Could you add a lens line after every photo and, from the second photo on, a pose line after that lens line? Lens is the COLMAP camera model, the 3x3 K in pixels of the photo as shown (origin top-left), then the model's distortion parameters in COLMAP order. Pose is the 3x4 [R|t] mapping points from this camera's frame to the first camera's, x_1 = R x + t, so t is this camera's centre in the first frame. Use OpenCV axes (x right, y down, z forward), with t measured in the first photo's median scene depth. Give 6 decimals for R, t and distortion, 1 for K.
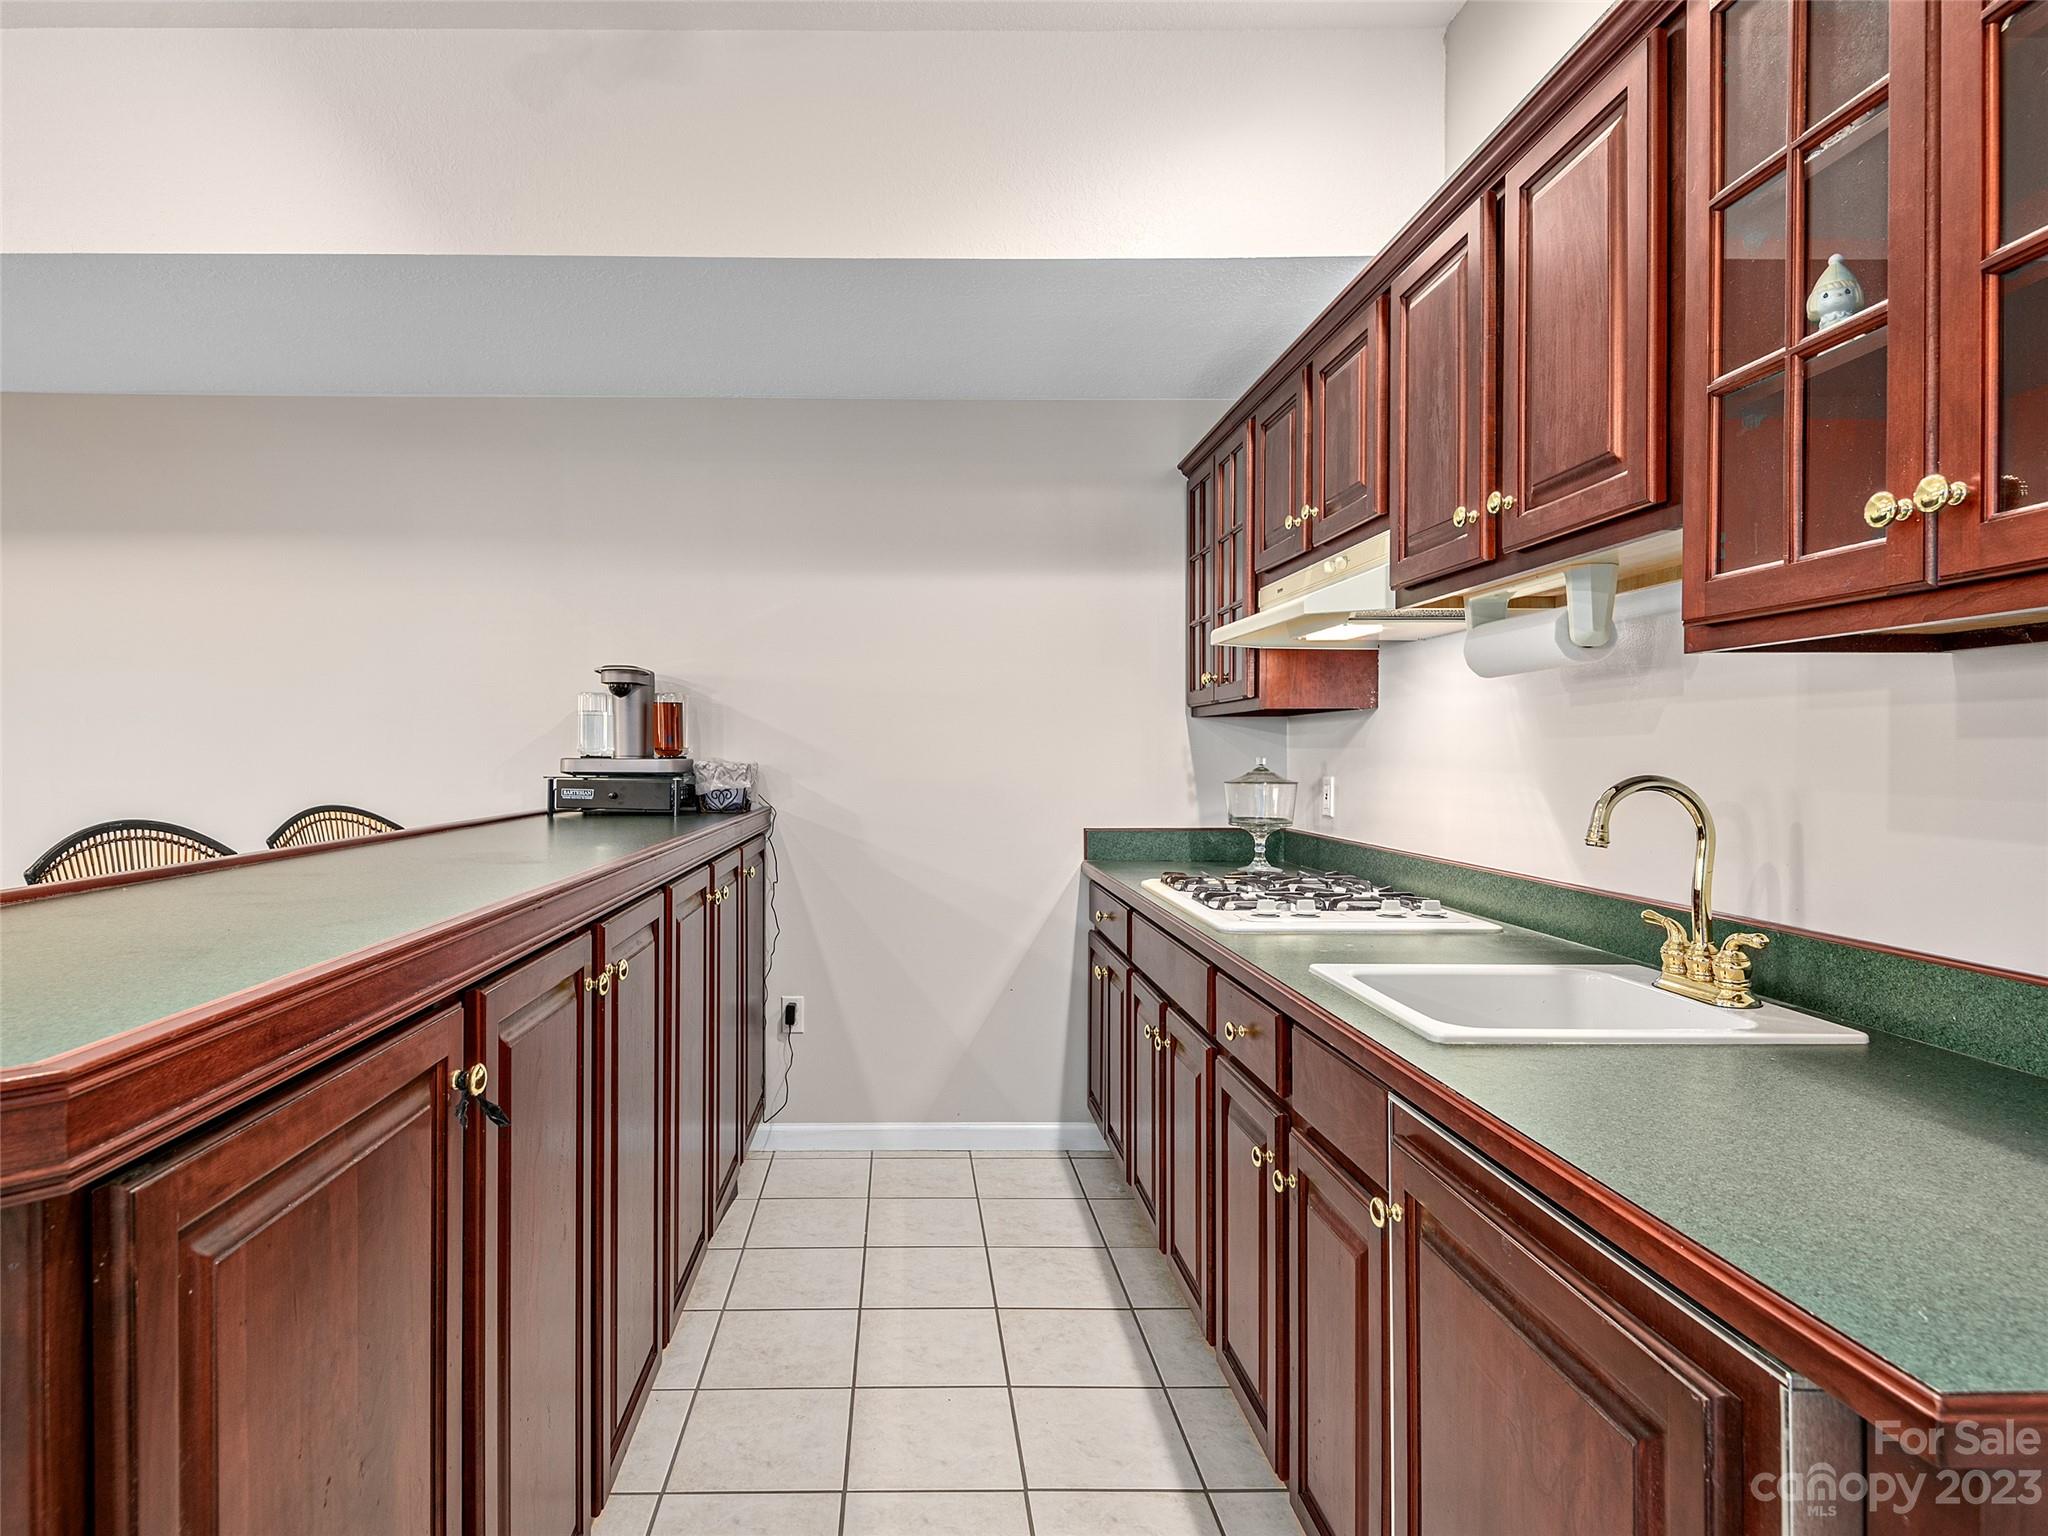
lens RADIAL K [[1079.4, 0, 1033.1], [0, 1079.4, 779.5], [0, 0, 1]] dist [0.017030, -0.007210]
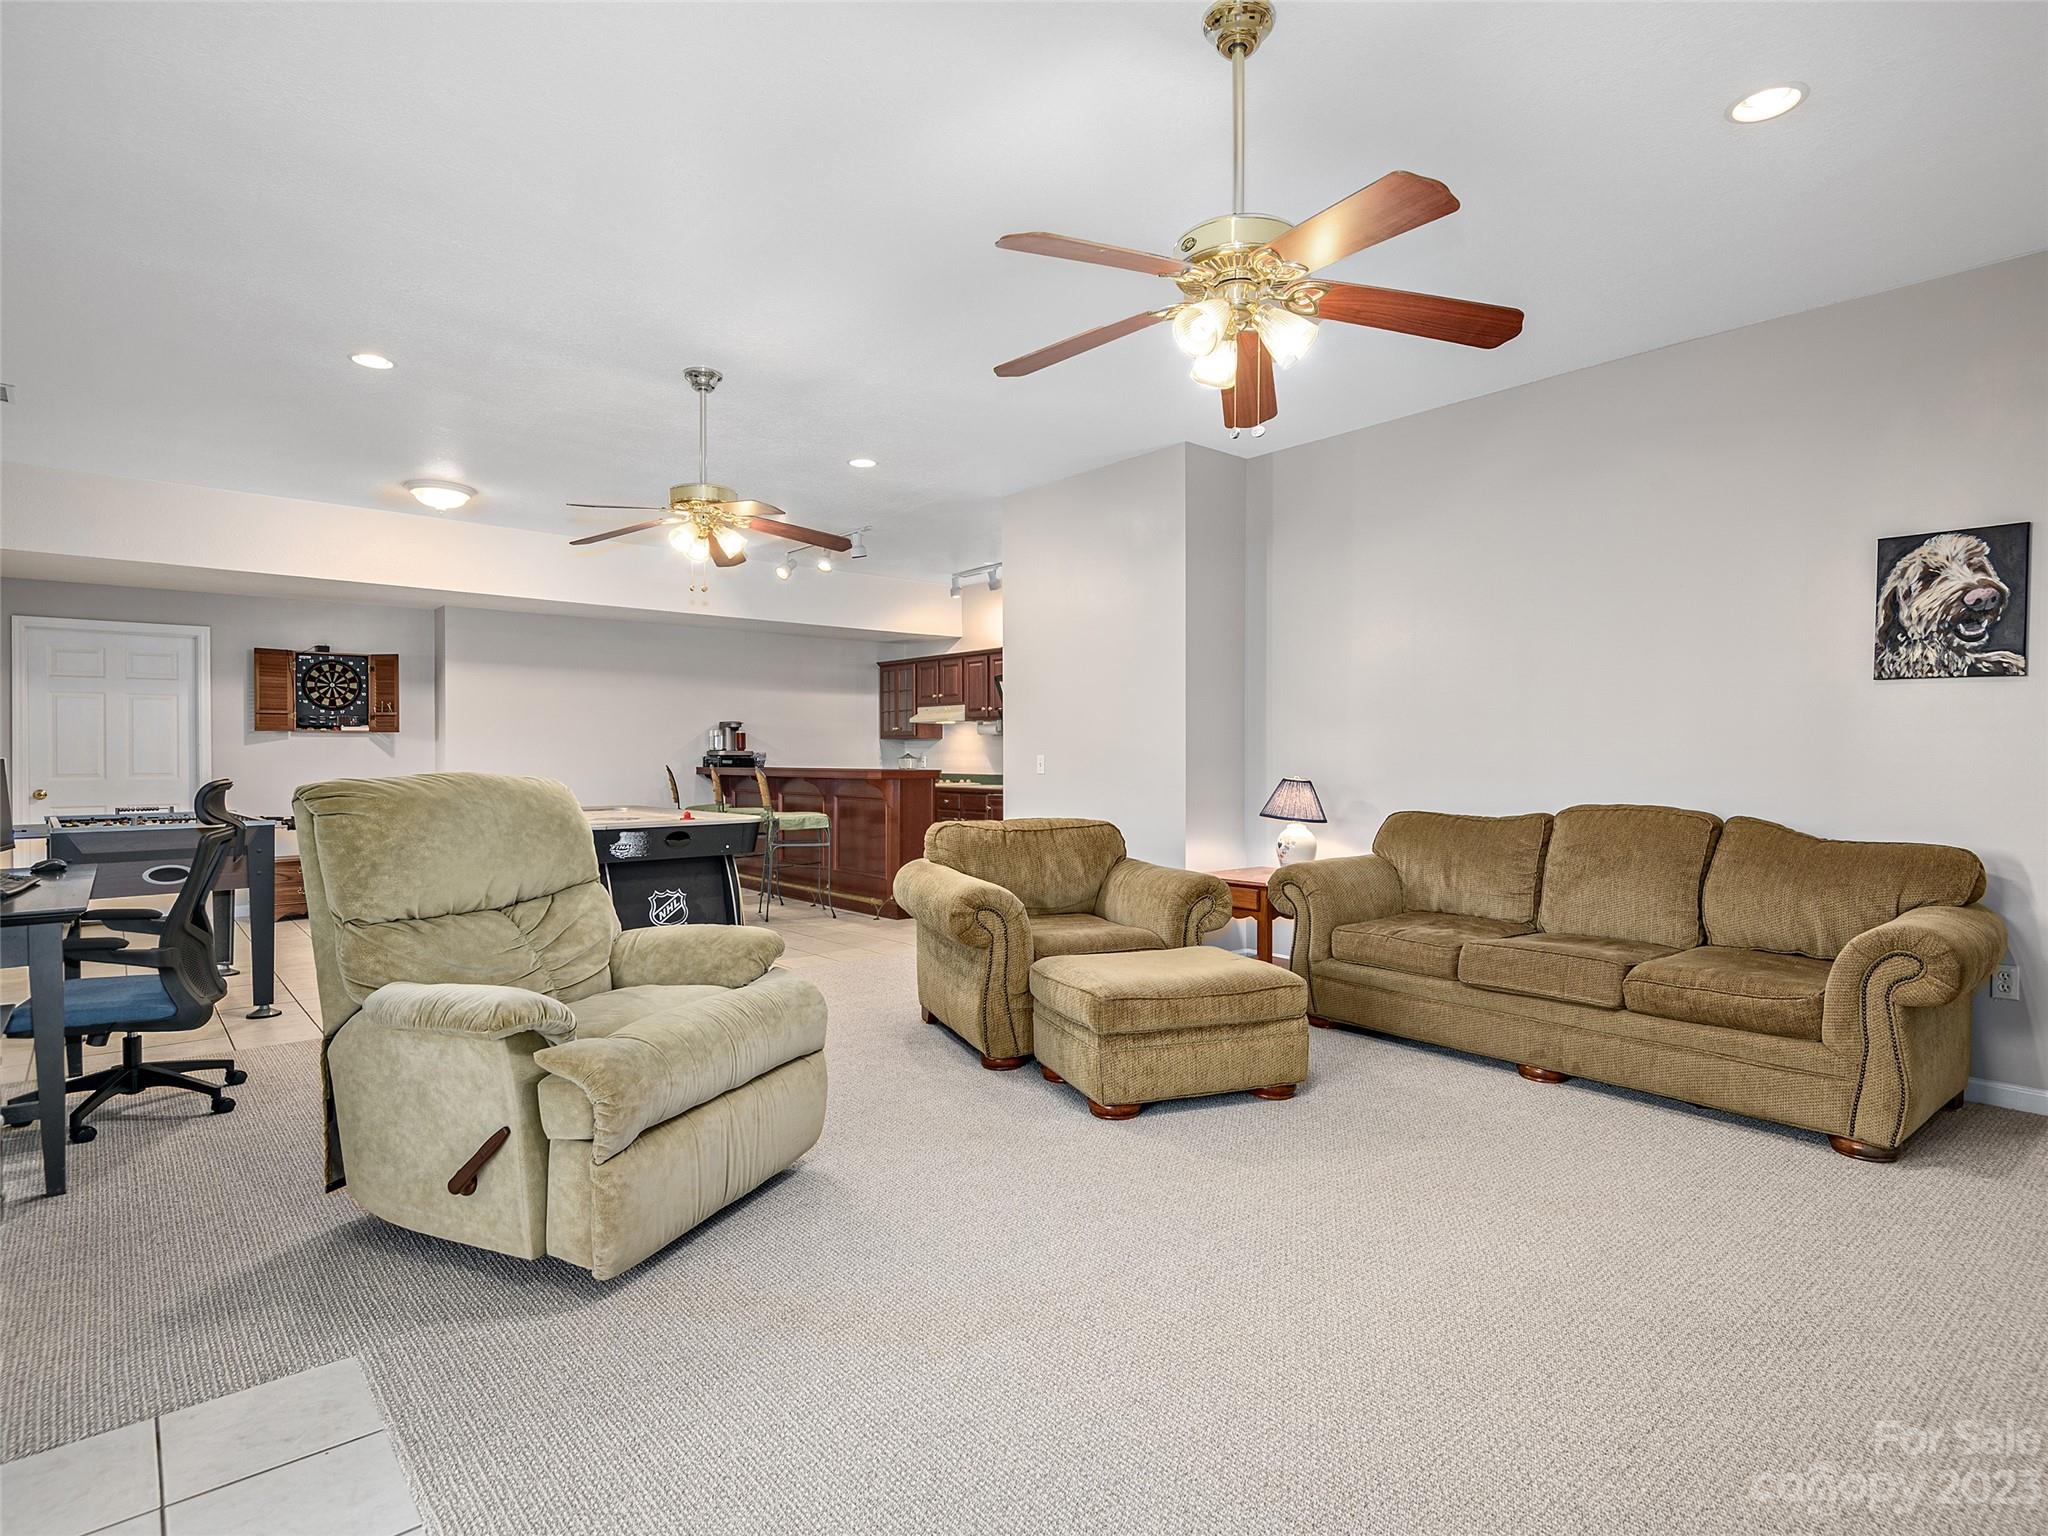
lens RADIAL K [[1079.4, 0, 1010.5], [0, 1079.4, 768.6], [0, 0, 1]] dist [0.017030, -0.007210]
pose [[0.778367, -0.006646, 0.627774, -2.062148], [0.009744, 0.999951, -0.001496, 0.054684], [-0.627734, 0.007281, 0.778394, -2.341304]]
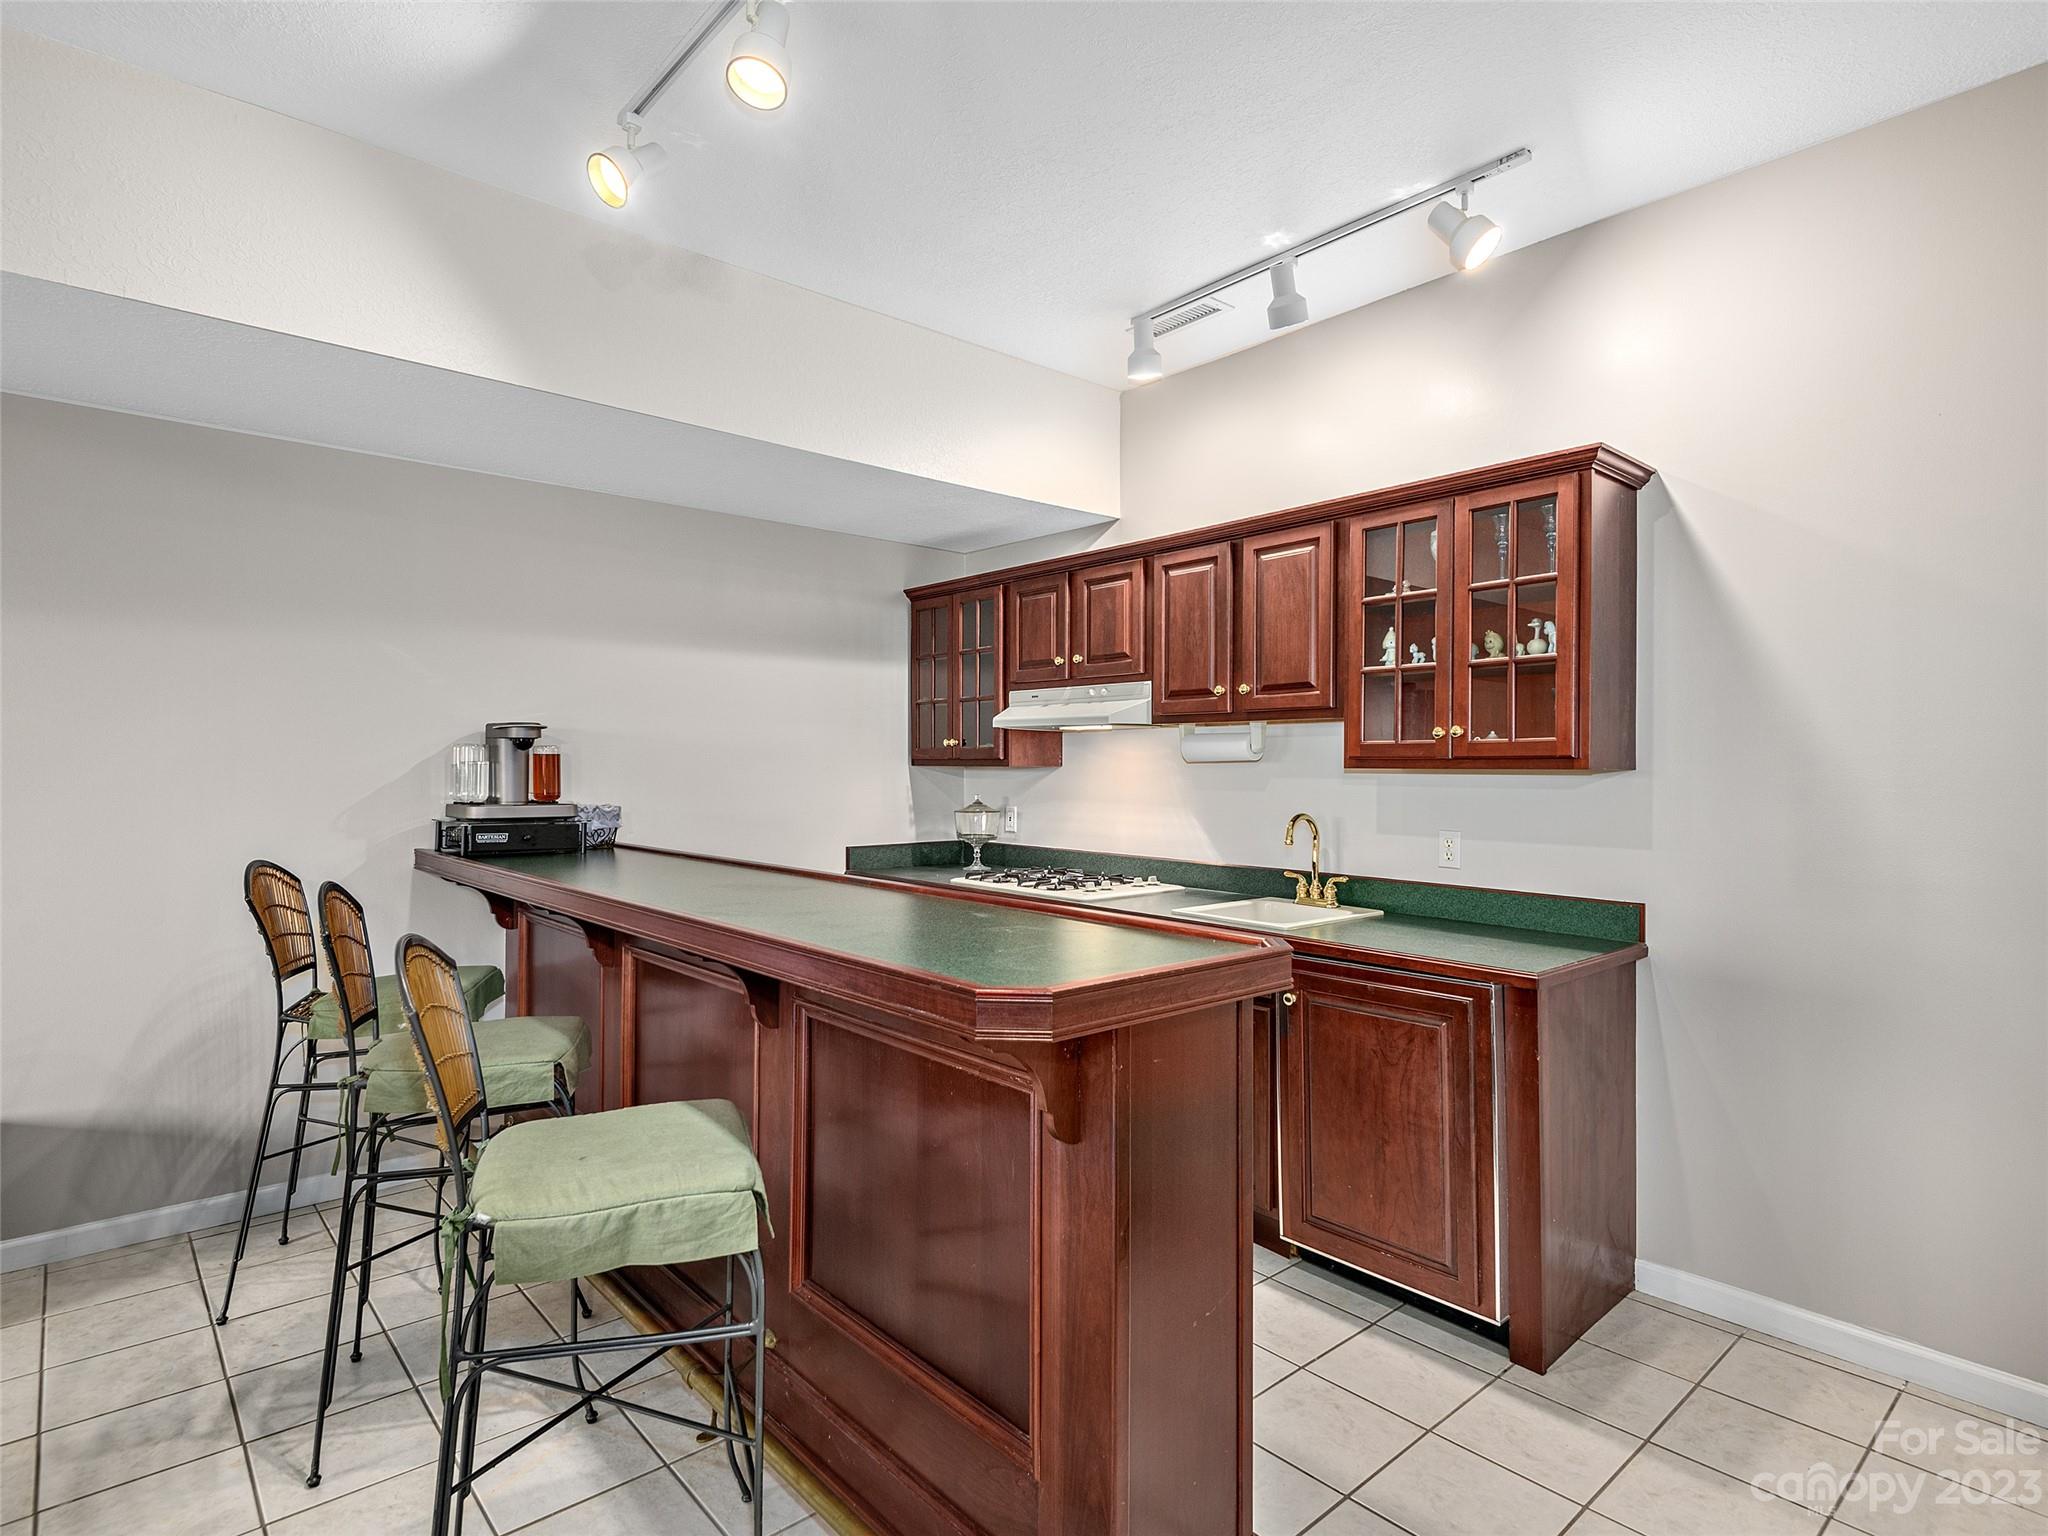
lens RADIAL K [[1079.4, 0, 1013.6], [0, 1079.4, 750.6], [0, 0, 1]] dist [0.017030, -0.007210]
pose [[0.765261, 0.009934, 0.643643, -0.843939], [0.007181, 0.999687, -0.023967, -0.053256], [-0.643680, 0.022963, 0.764950, -0.228913]]
